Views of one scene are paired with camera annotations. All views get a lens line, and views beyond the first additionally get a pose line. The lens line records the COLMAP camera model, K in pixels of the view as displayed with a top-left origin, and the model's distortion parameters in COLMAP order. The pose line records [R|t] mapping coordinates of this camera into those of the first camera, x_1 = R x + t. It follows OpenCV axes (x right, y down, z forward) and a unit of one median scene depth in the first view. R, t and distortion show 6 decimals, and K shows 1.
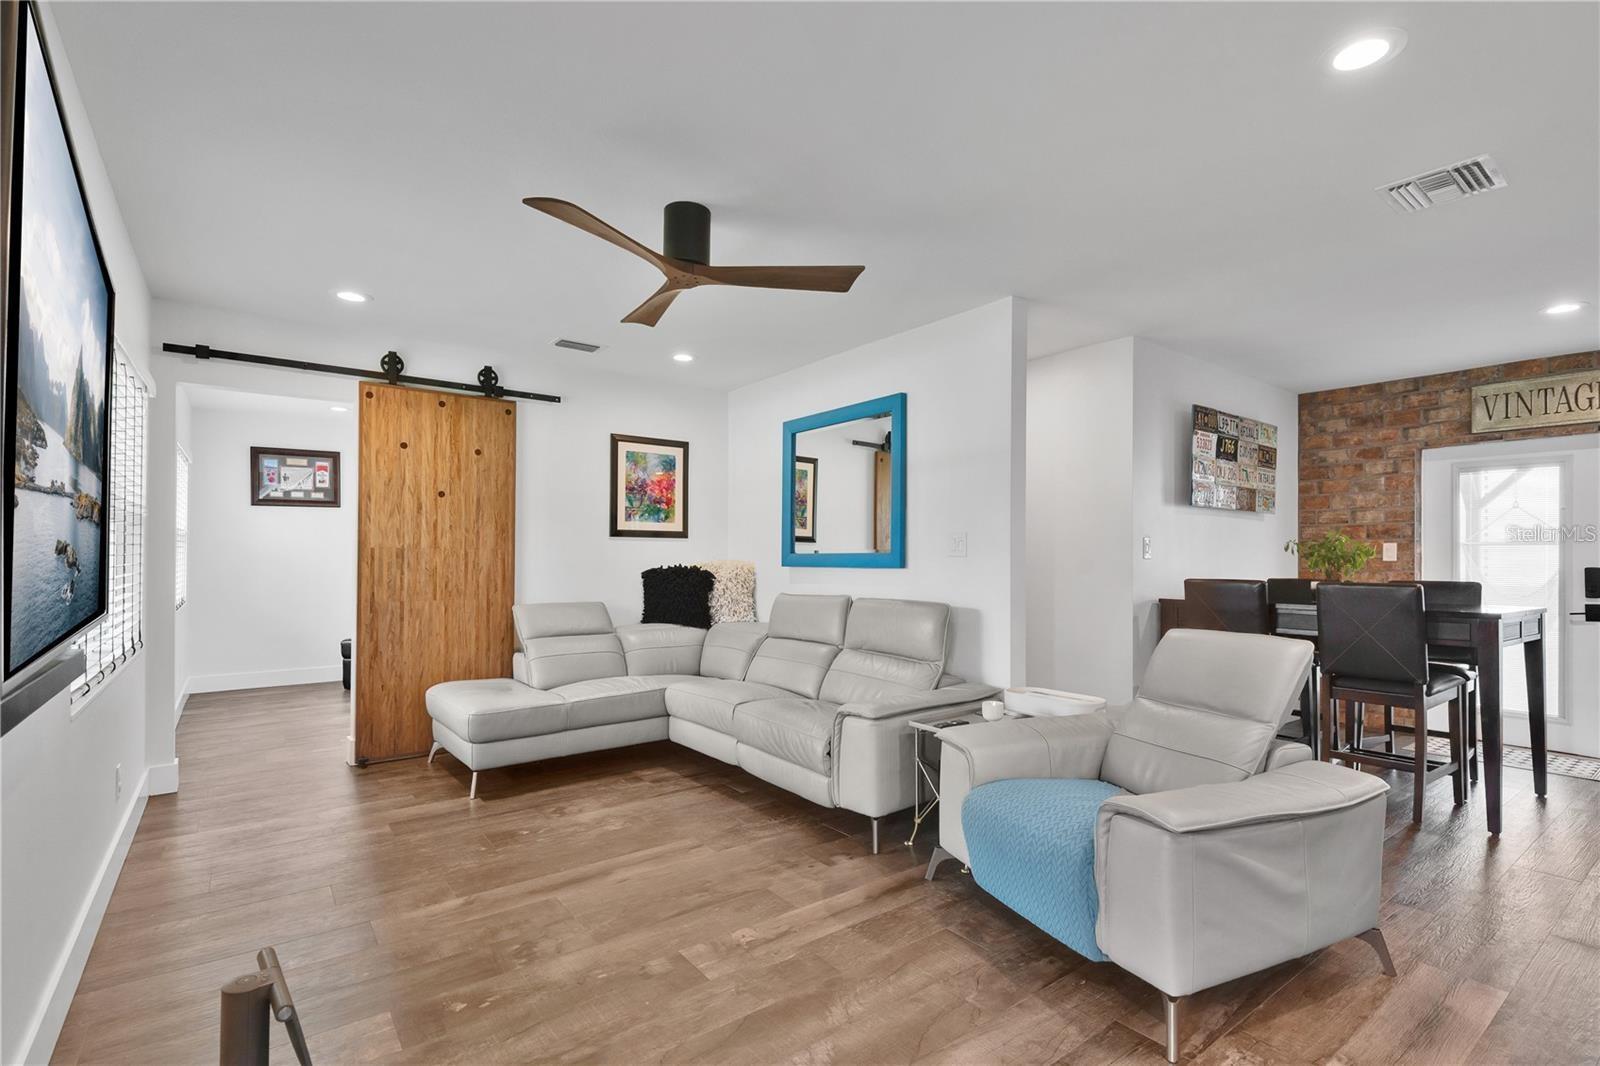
lens RADIAL K [[772.3, 0, 784.4], [0, 772.3, 552.8], [0, 0, 1]] dist [-0.001595, -0.003540]
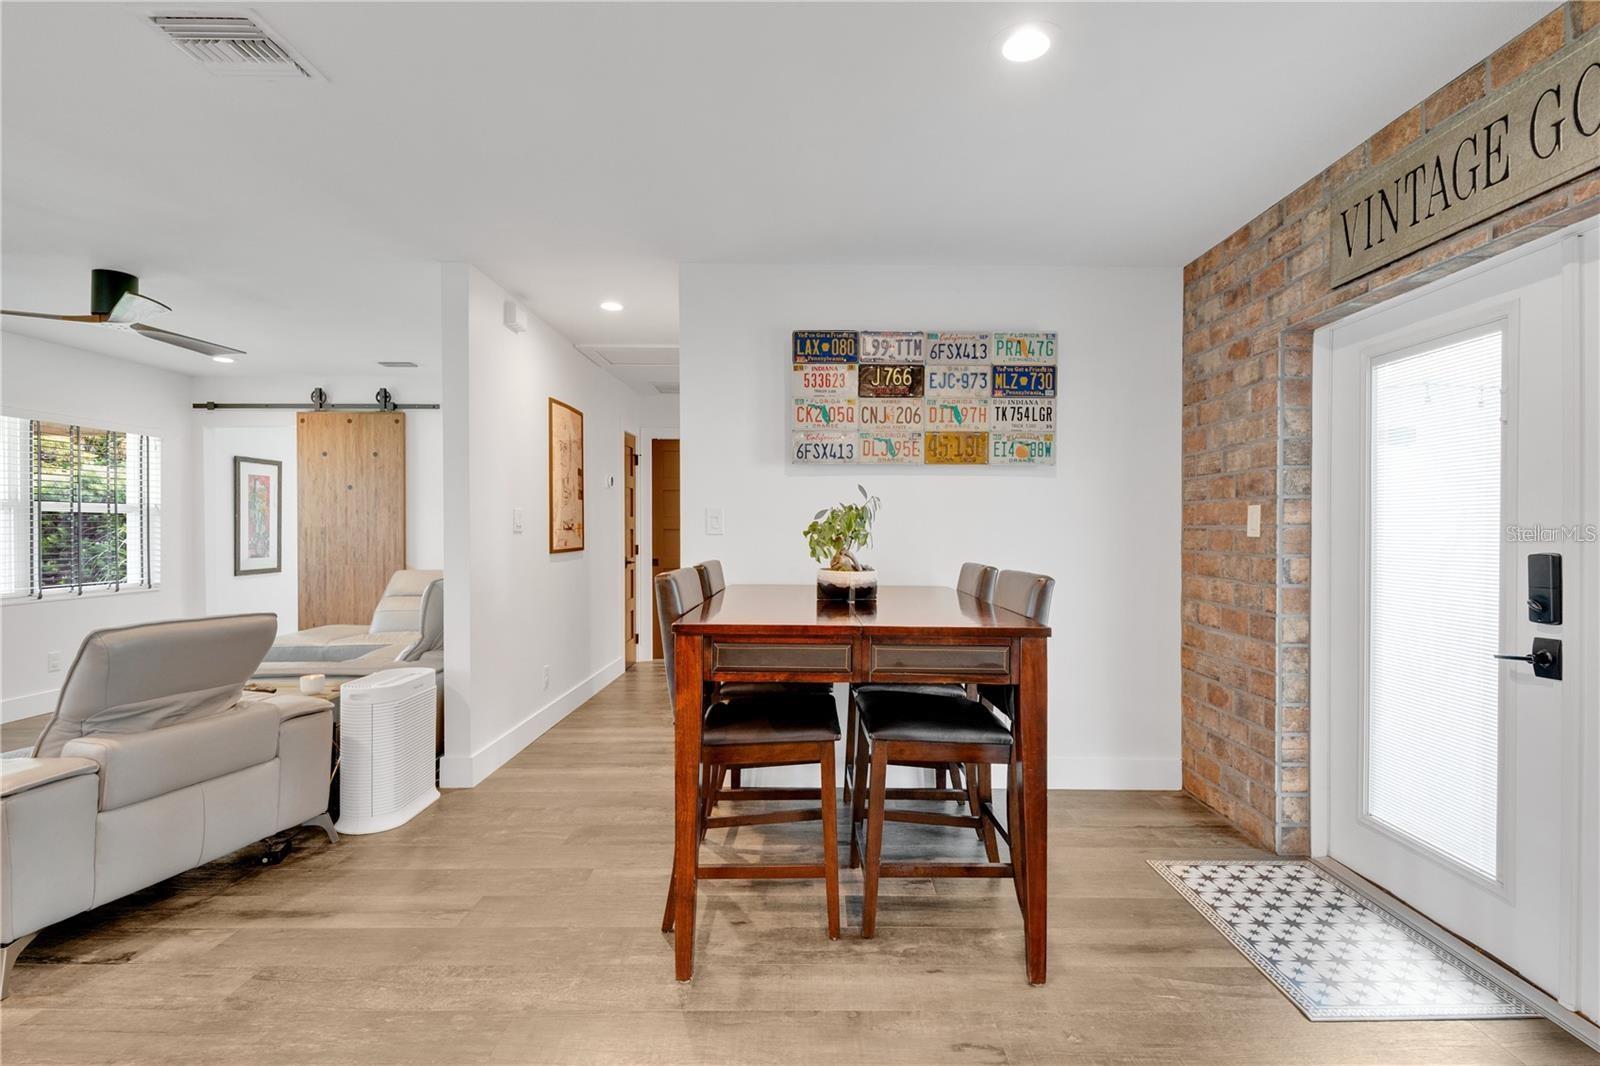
lens RADIAL K [[756.0, 0, 798.7], [0, 756.0, 533.3], [0, 0, 1]] dist [0.012539, -0.004747]
pose [[0.795229, -0.001381, -0.606307, 0.924165], [0.008373, 0.999927, 0.008705, 0.000247], [0.606251, -0.012000, 0.795183, 0.381424]]
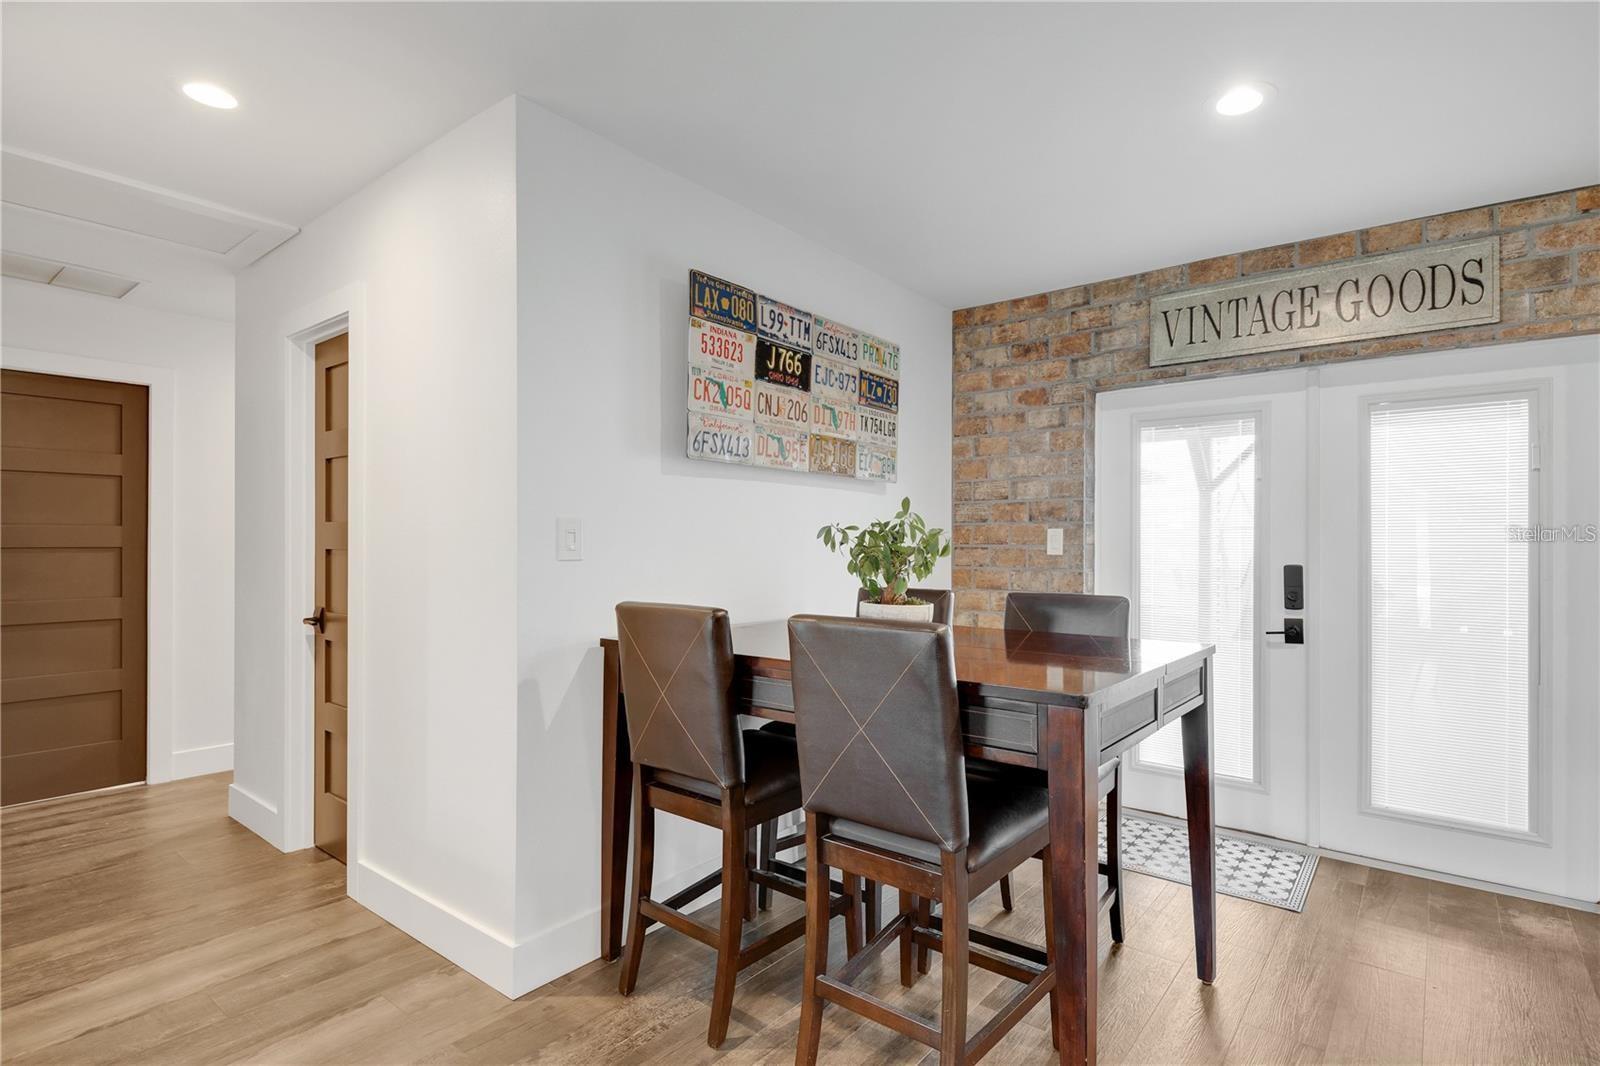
lens RADIAL K [[787.5, 0, 869.4], [0, 787.5, 543.3], [0, 0, 1]] dist [0.014673, -0.003479]
pose [[0.956222, -0.003476, 0.292620, 0.457236], [0.000502, 0.999947, 0.010238, -0.007639], [-0.292640, -0.009643, 0.956174, 0.410389]]
